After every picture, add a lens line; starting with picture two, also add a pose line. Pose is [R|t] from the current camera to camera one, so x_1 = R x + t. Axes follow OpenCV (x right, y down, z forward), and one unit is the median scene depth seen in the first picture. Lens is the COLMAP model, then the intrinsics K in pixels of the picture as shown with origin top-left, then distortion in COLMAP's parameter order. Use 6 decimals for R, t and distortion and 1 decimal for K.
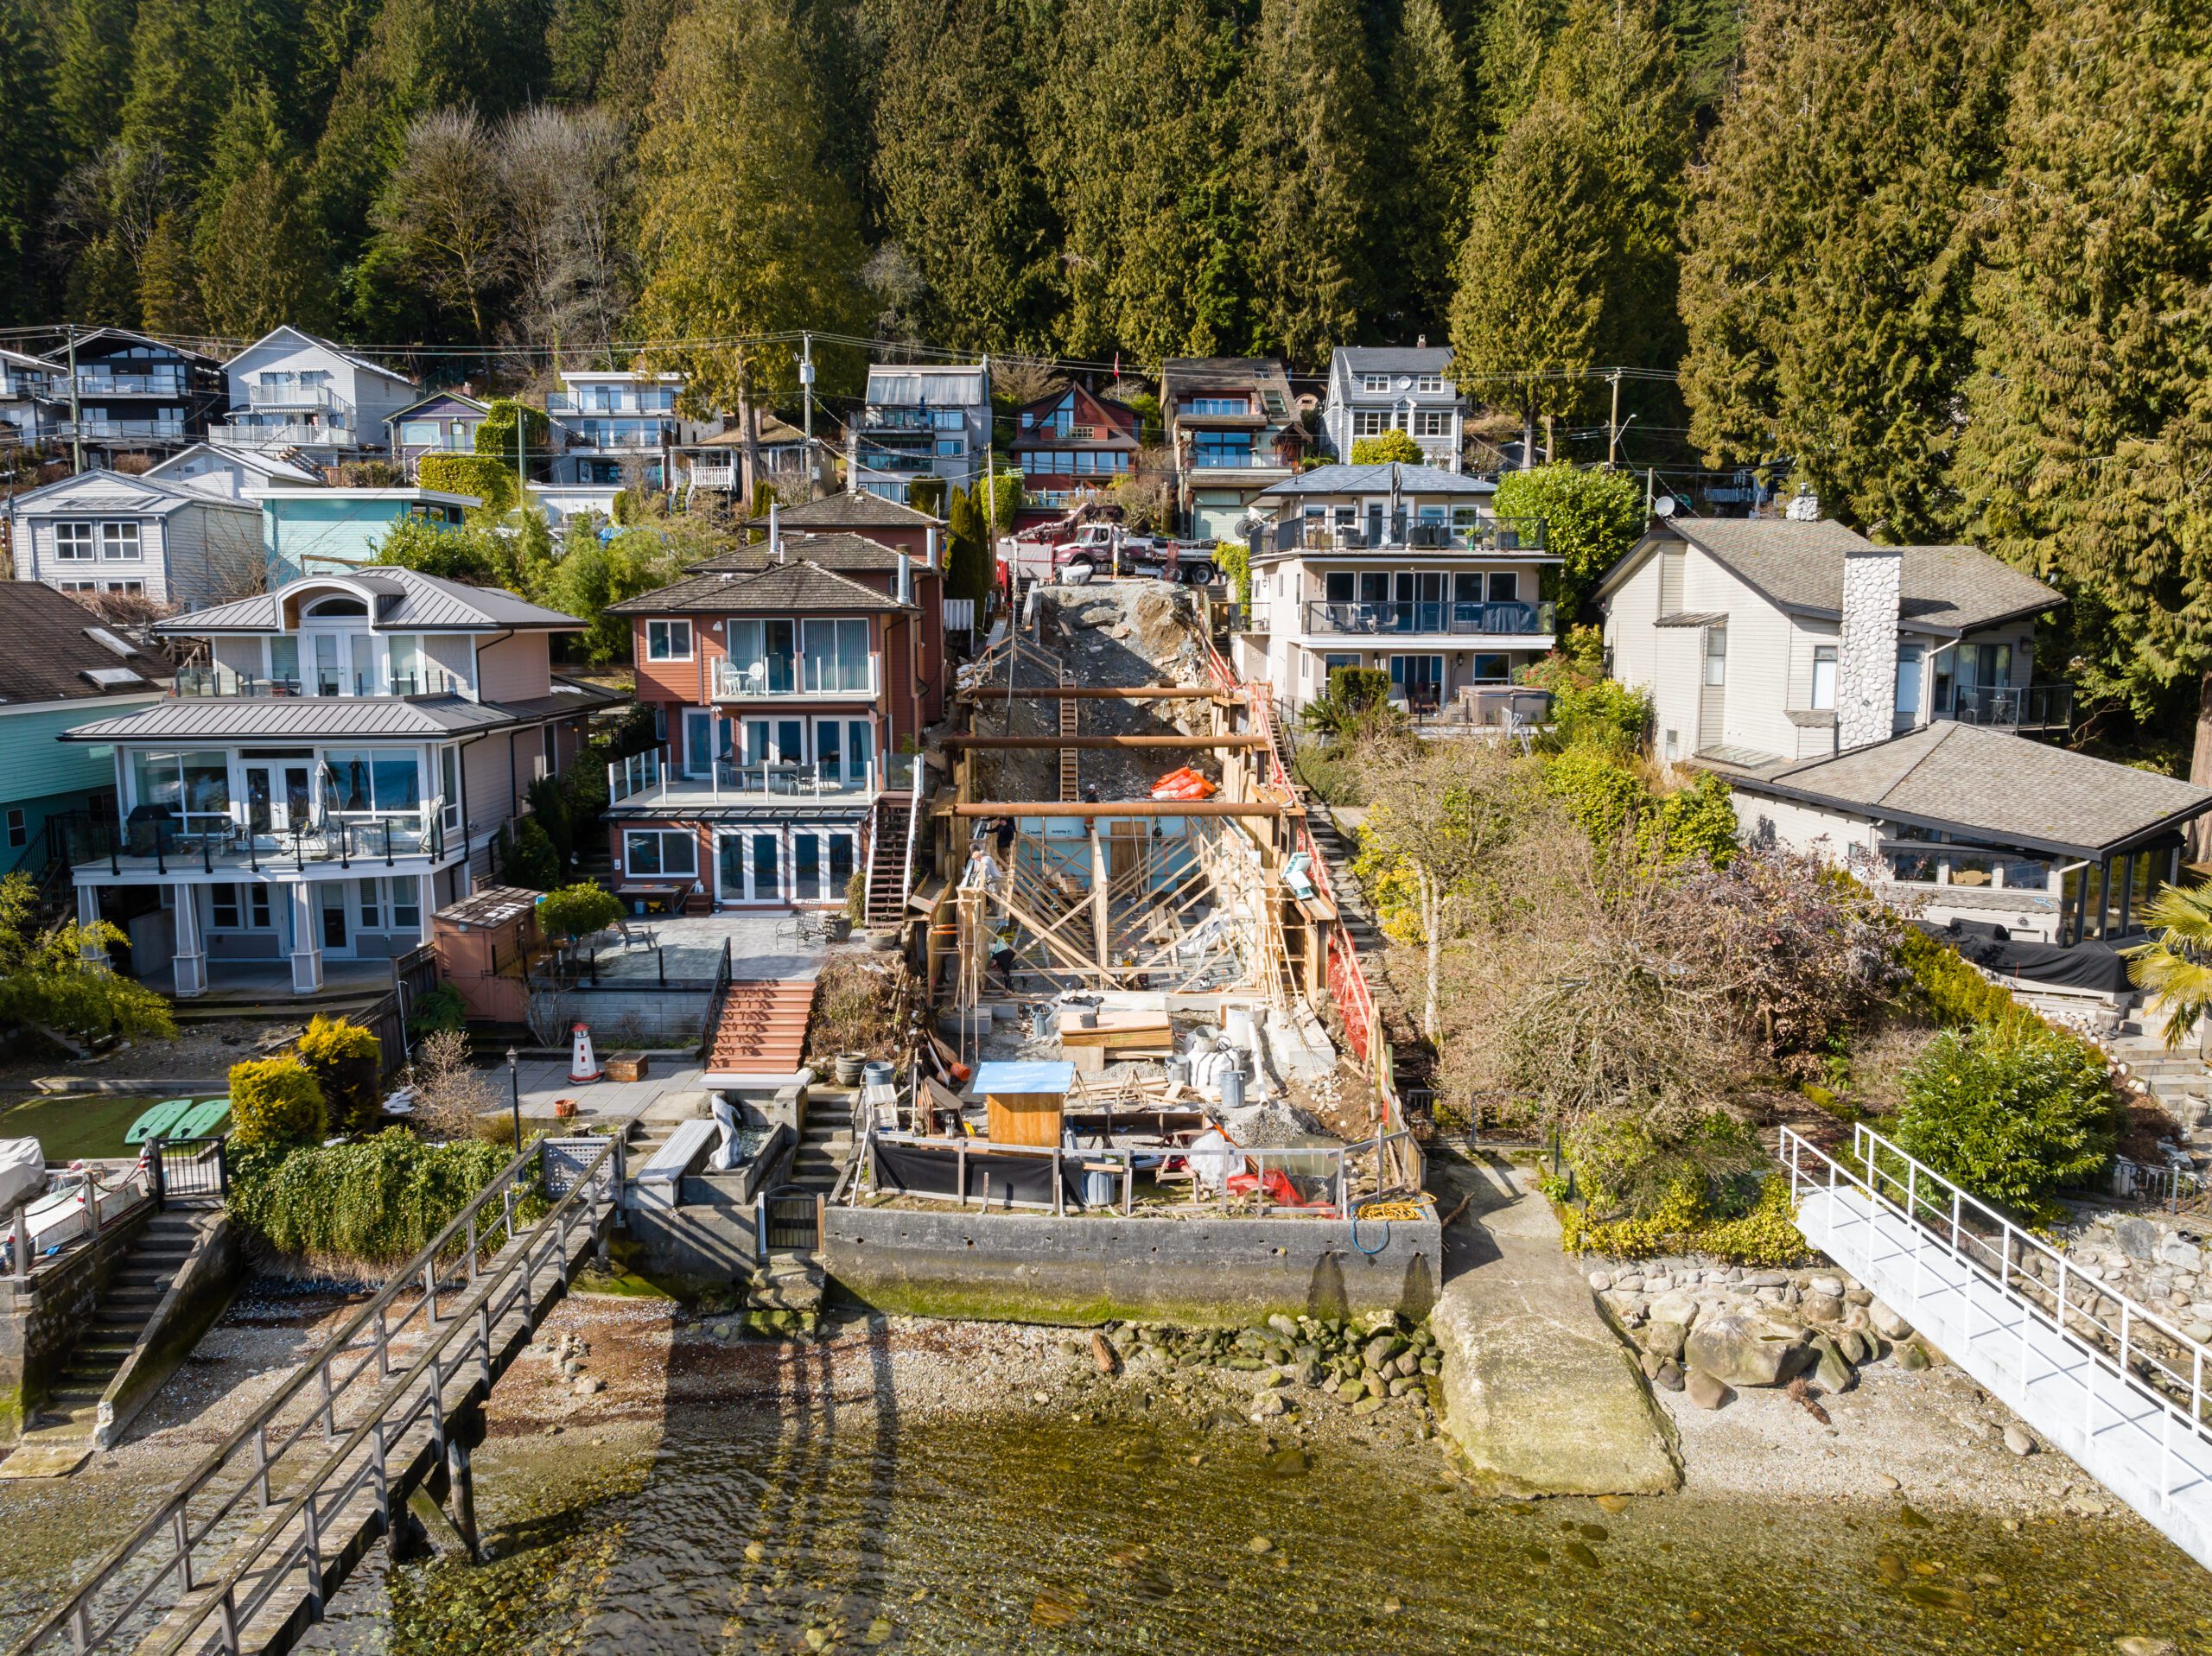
lens RADIAL K [[1553.7, 0, 1106.8], [0, 1553.7, 824.2], [0, 0, 1]] dist [-0.050617, 0.008199]
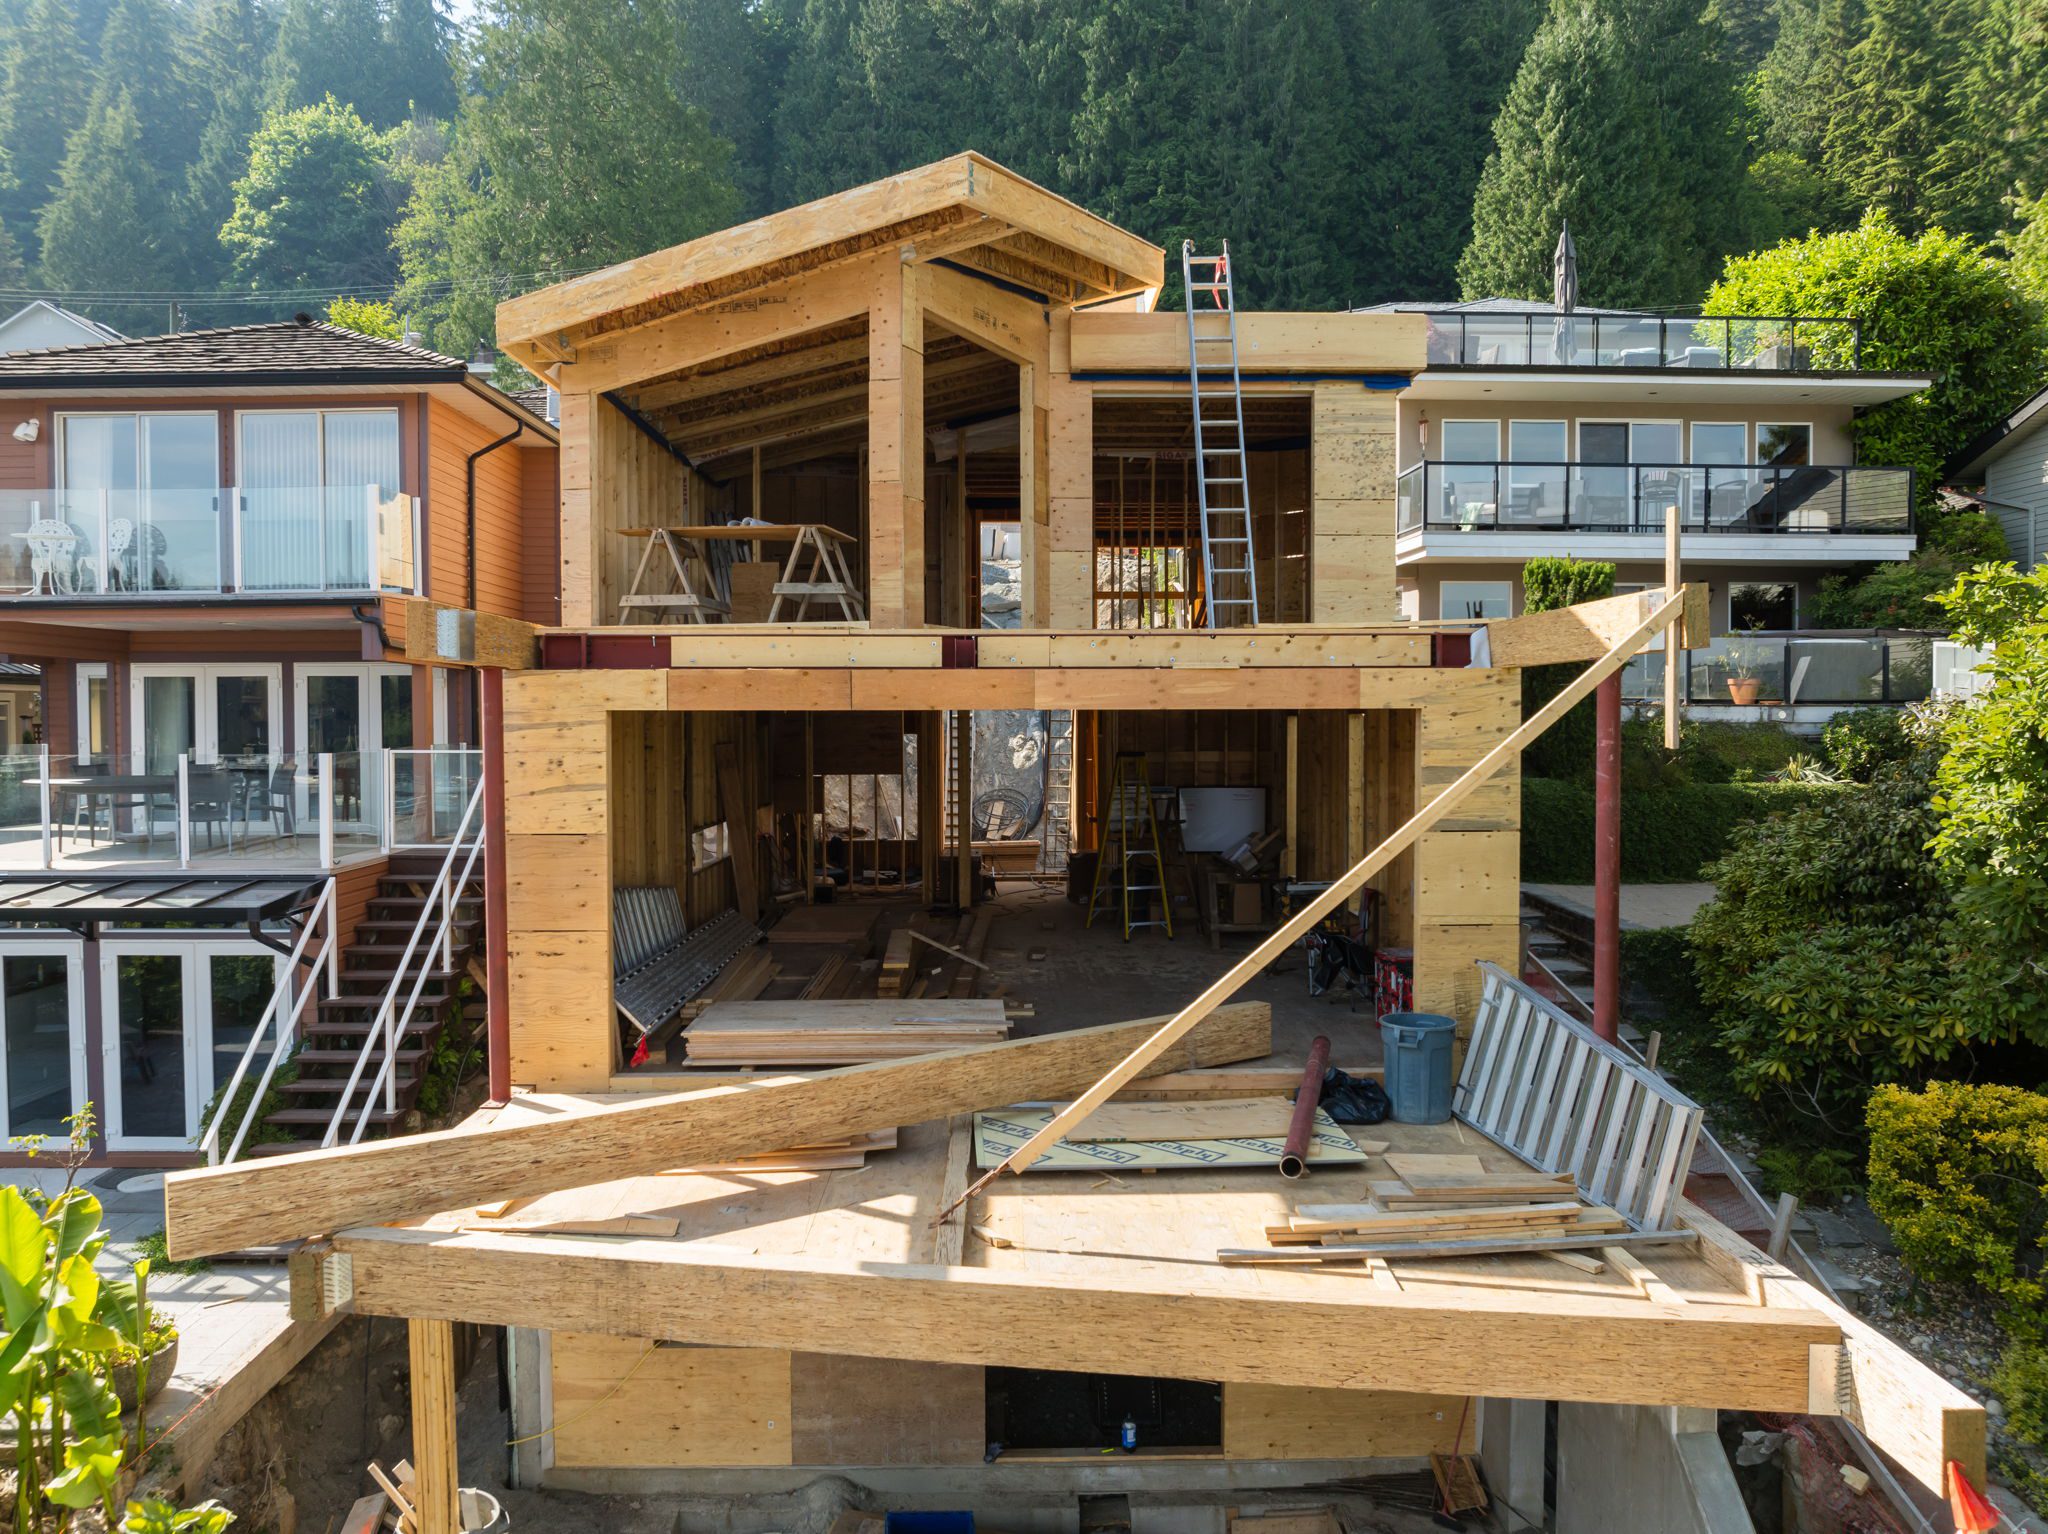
lens RADIAL K [[1436.8, 0, 1029.5], [0, 1436.8, 766.3], [0, 0, 1]] dist [-0.004121, -0.000883]
pose [[0.999845, -0.004623, -0.017010, 0.016022], [0.002964, 0.995351, -0.096273, -0.004344], [0.017376, 0.096208, 0.995210, 0.642368]]
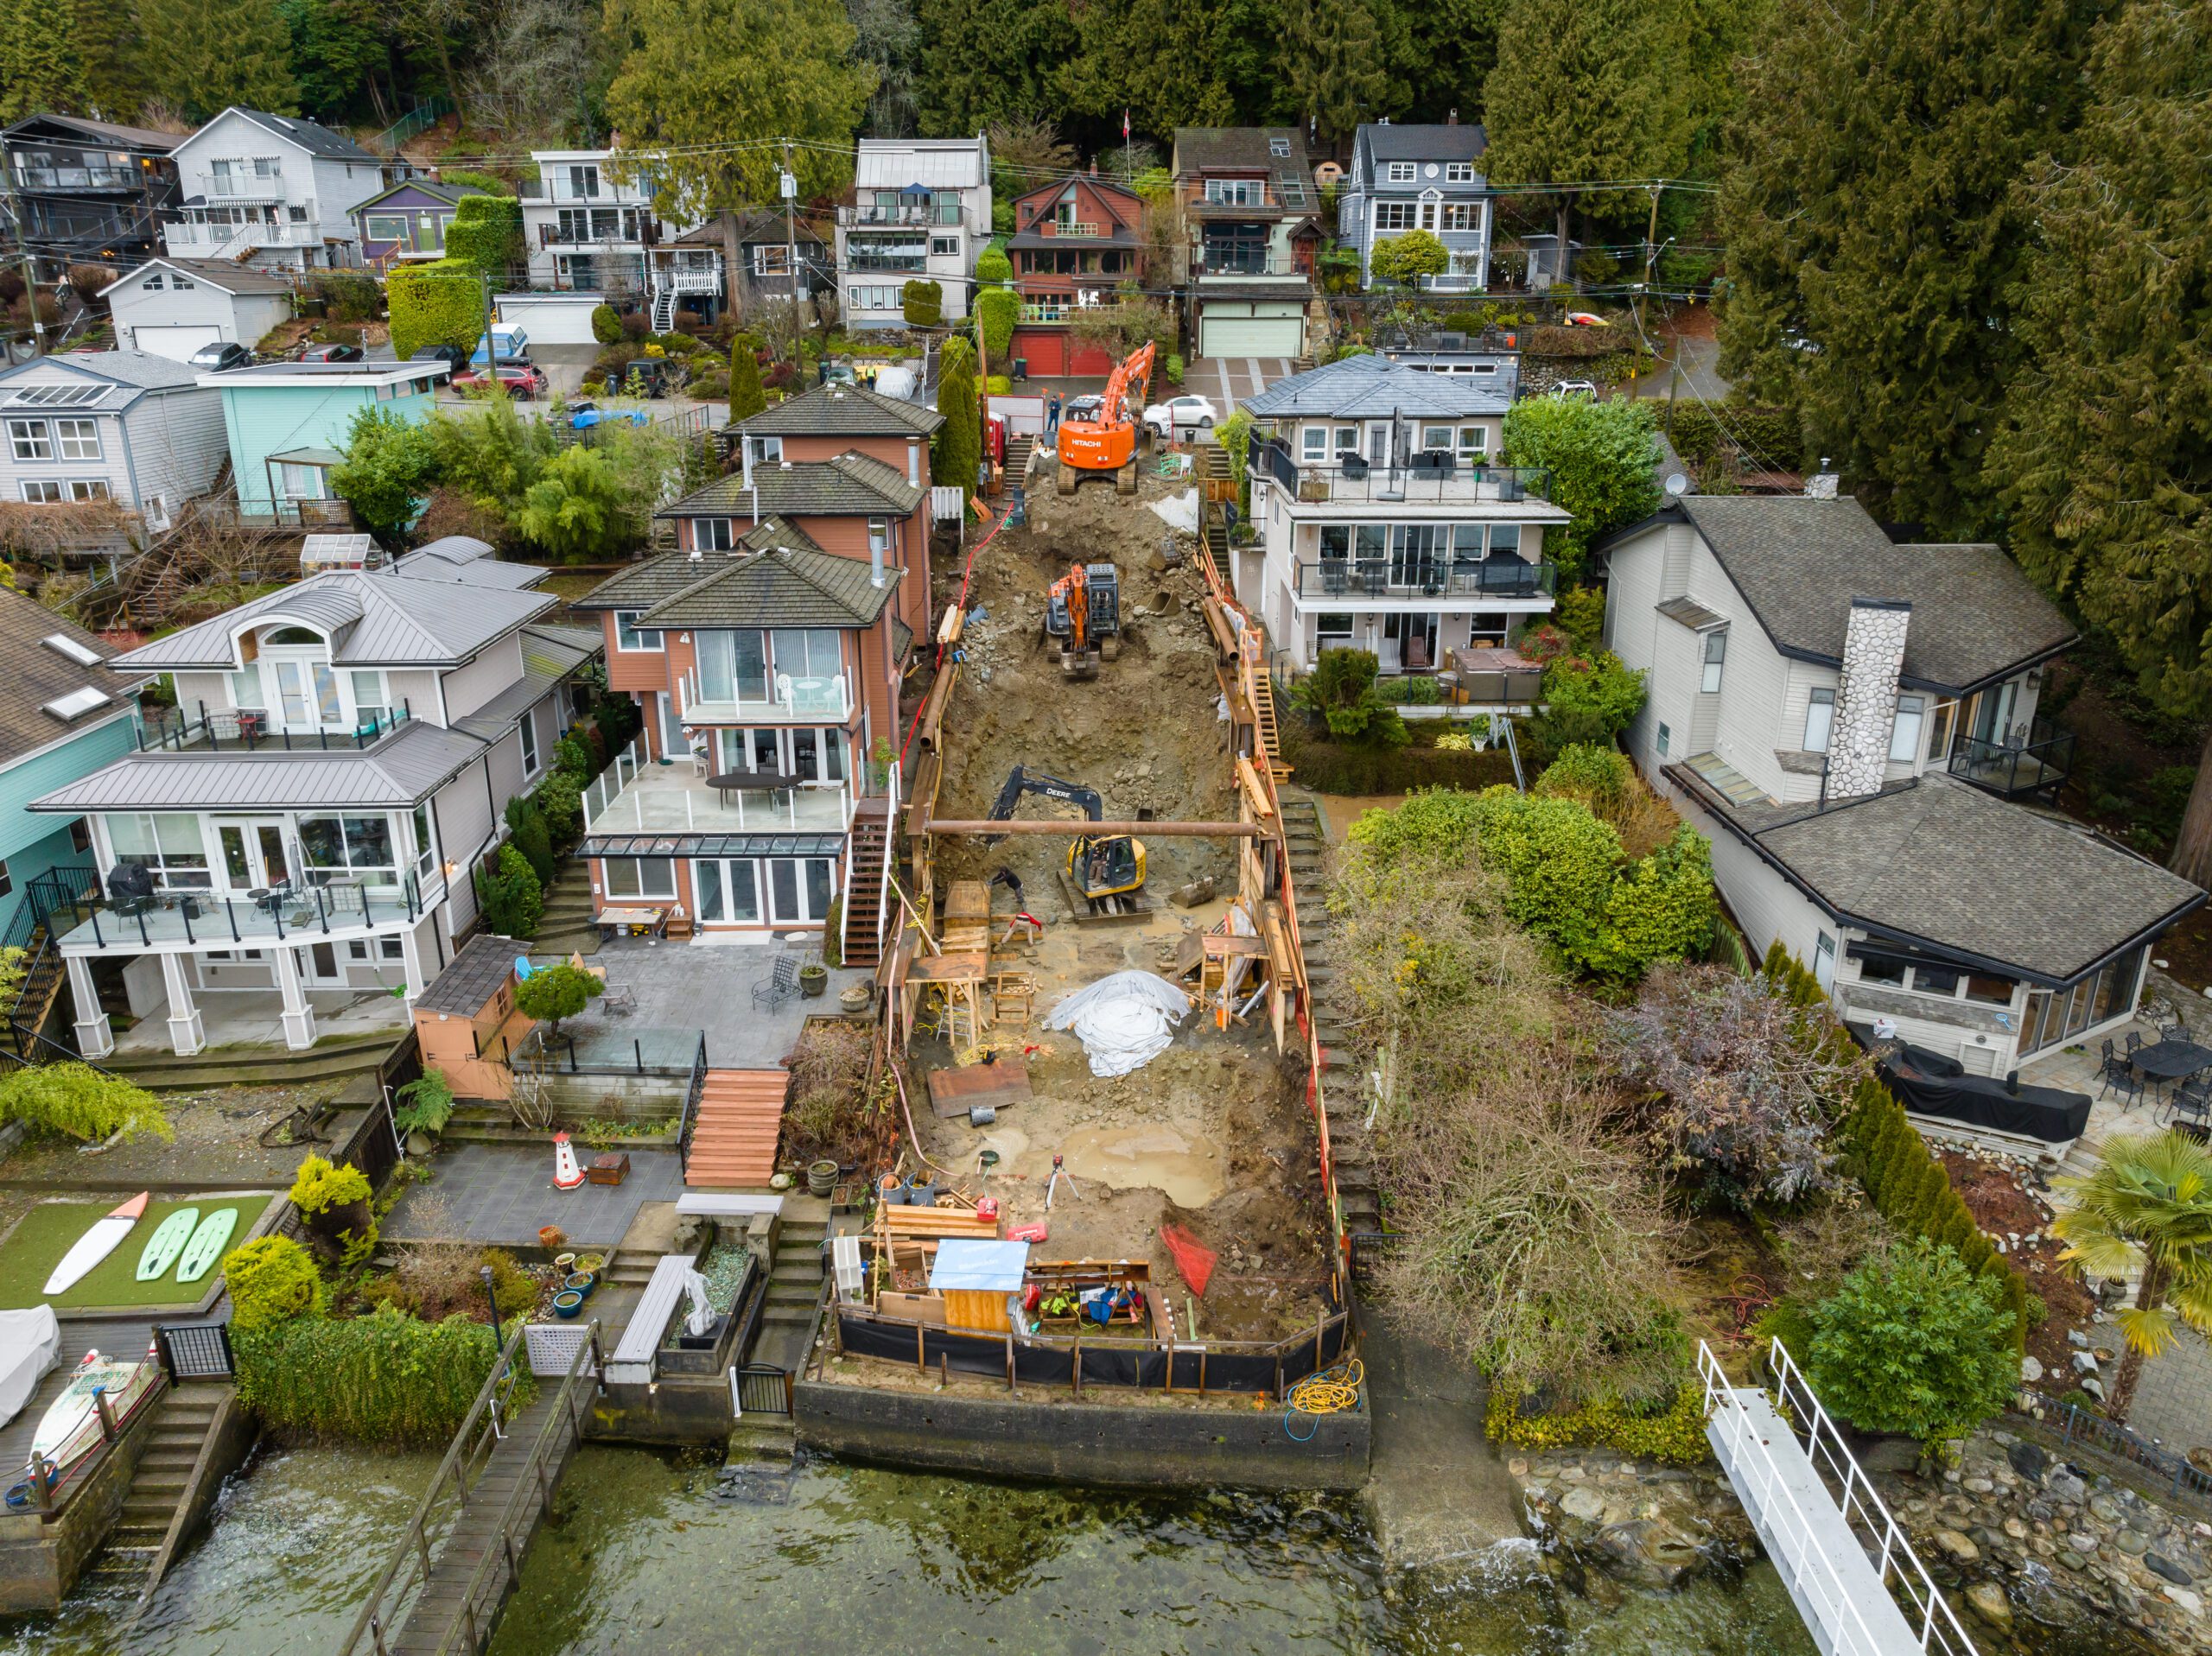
lens RADIAL K [[1553.7, 0, 1107.3], [0, 1553.7, 830.0], [0, 0, 1]] dist [-0.050617, 0.008199]
pose [[0.999885, 0.002678, -0.014922, 0.029607], [0.000385, 0.979461, 0.201631, -0.206048], [0.015155, -0.201614, 0.979348, 0.025653]]
